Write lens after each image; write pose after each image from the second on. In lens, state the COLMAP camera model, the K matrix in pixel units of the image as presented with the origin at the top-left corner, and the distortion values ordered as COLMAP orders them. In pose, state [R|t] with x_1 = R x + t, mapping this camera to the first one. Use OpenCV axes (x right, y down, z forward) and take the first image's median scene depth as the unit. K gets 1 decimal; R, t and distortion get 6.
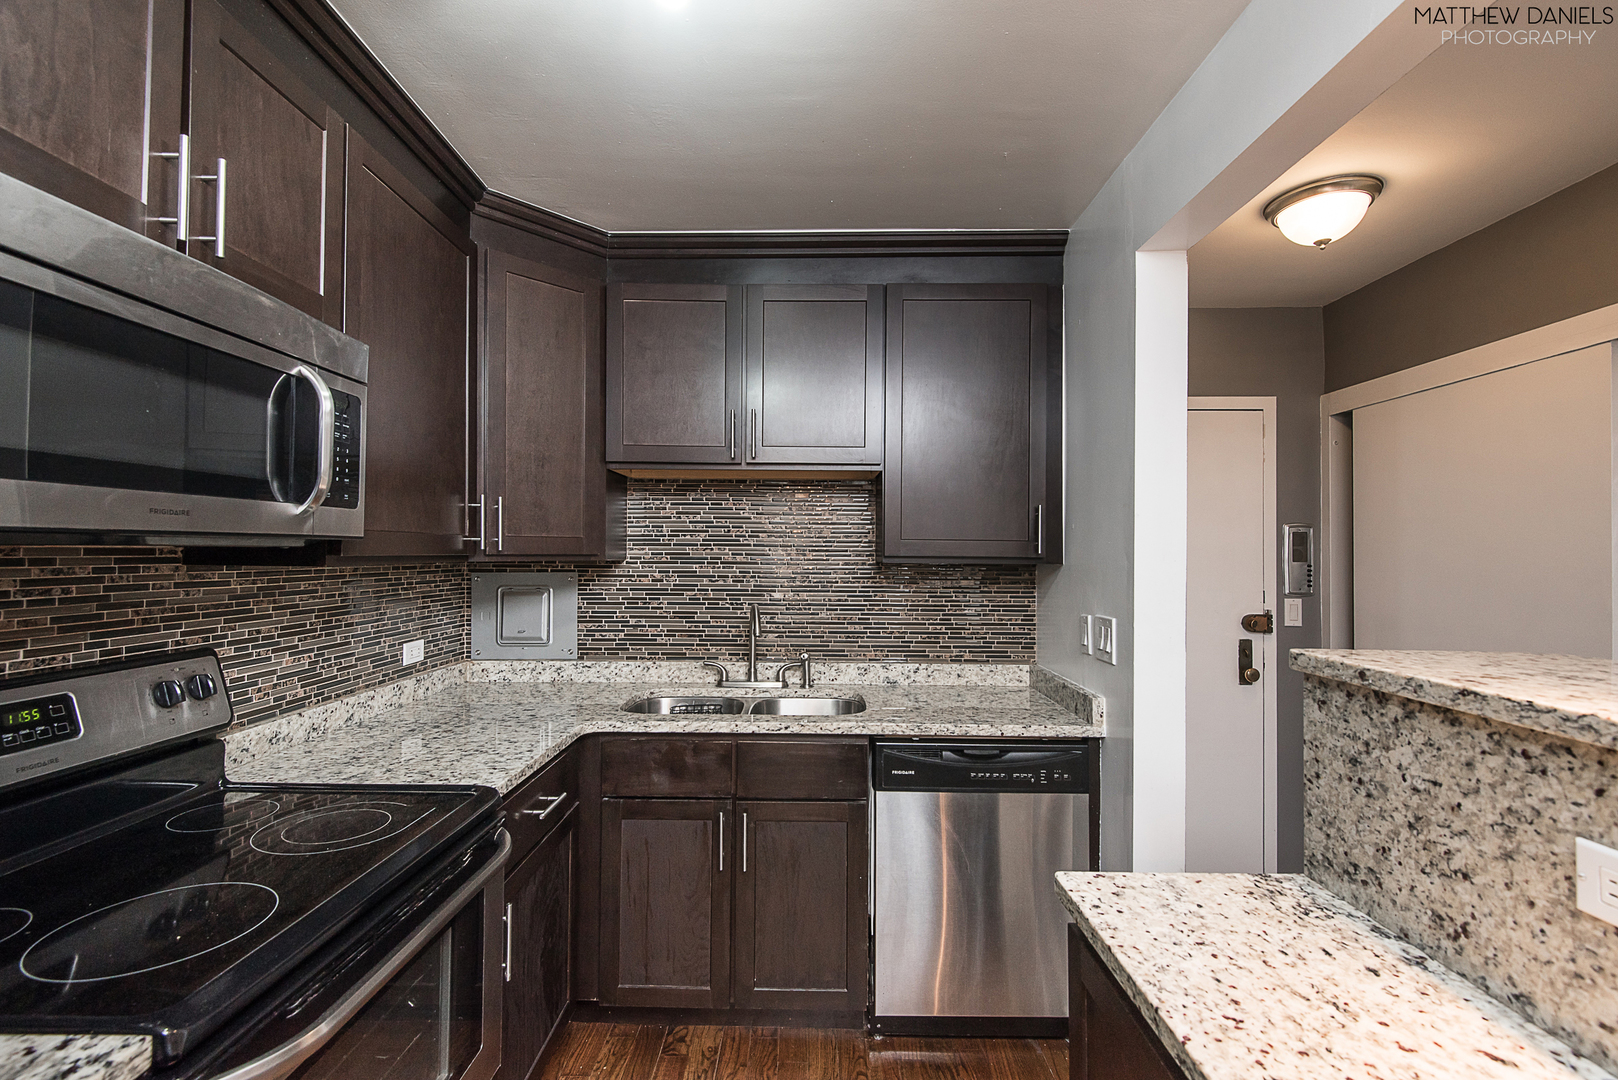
lens RADIAL K [[741.7, 0, 784.9], [0, 741.7, 540.8], [0, 0, 1]] dist [0.014535, -0.002064]
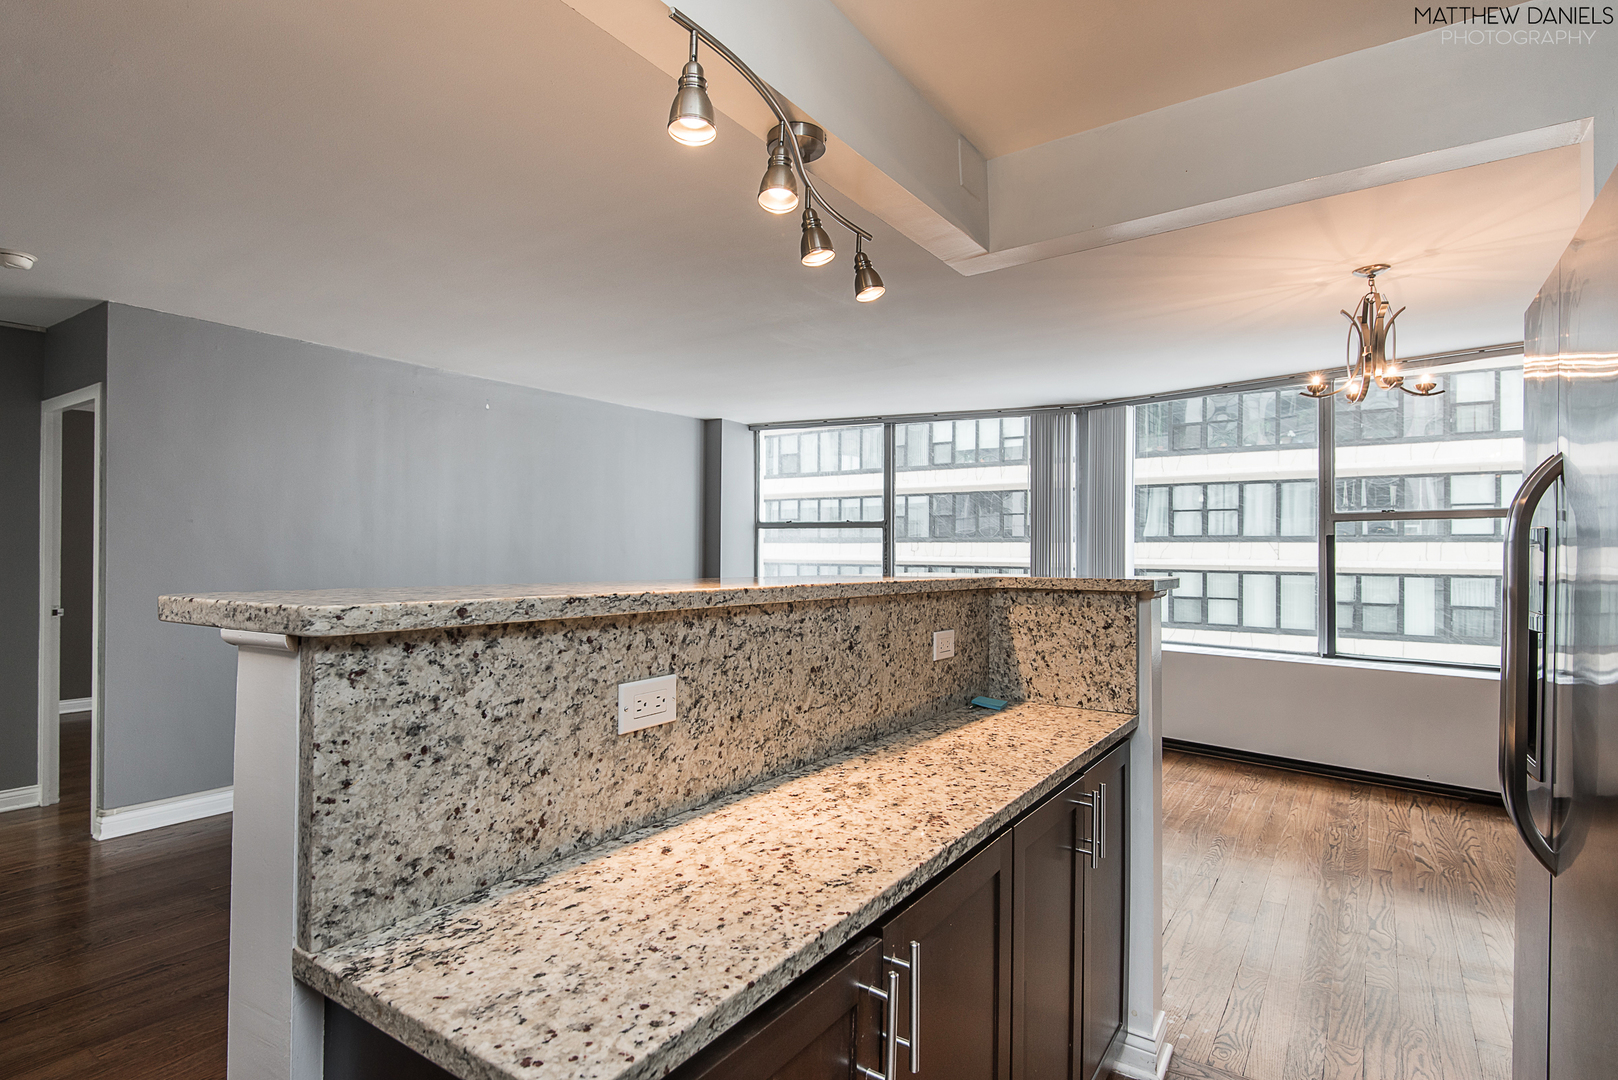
lens RADIAL K [[854.3, 0, 805.0], [0, 854.3, 542.4], [0, 0, 1]] dist [0.032834, 0.000047]
pose [[-0.849748, -0.017418, 0.526902, -0.051345], [-0.028872, 0.999492, -0.013521, 0.090594], [-0.526398, -0.026702, -0.849819, 1.417146]]
